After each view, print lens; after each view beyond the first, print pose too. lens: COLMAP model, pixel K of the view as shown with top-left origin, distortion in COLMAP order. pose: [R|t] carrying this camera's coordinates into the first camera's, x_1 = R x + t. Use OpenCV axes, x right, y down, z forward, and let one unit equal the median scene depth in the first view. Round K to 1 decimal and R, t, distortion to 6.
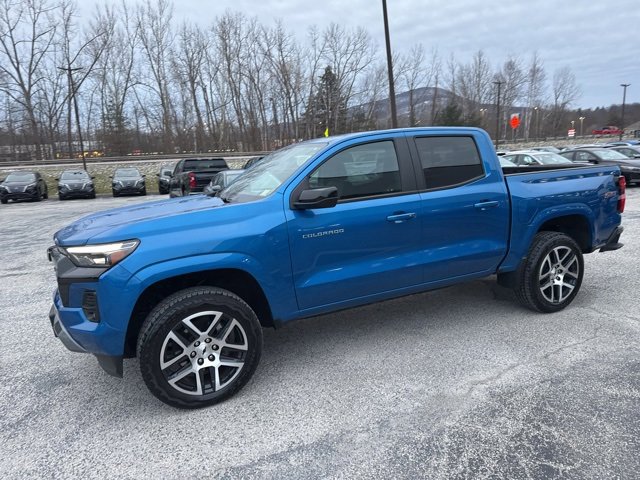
lens RADIAL K [[448.9, 0, 326.8], [0, 448.9, 245.9], [0, 0, 1]] dist [0.036211, -0.040529]
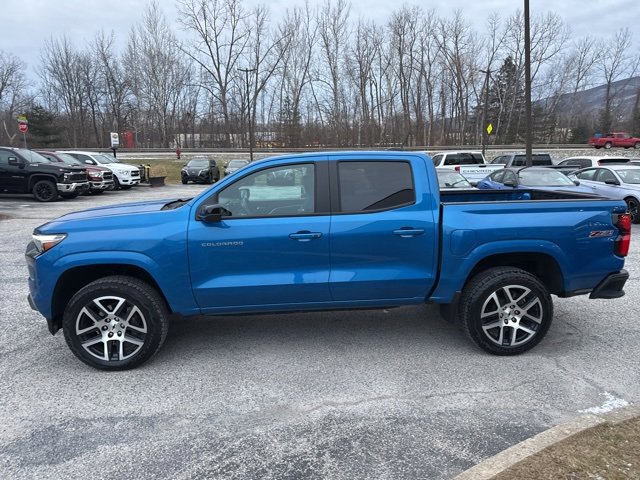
lens RADIAL K [[448.9, 0, 324.8], [0, 448.9, 244.3], [0, 0, 1]] dist [0.036211, -0.040529]
pose [[0.929613, 0.112427, -0.350969, 0.475393], [-0.108476, 0.993617, 0.030967, -0.067667], [0.352210, 0.009284, 0.935875, 0.018903]]
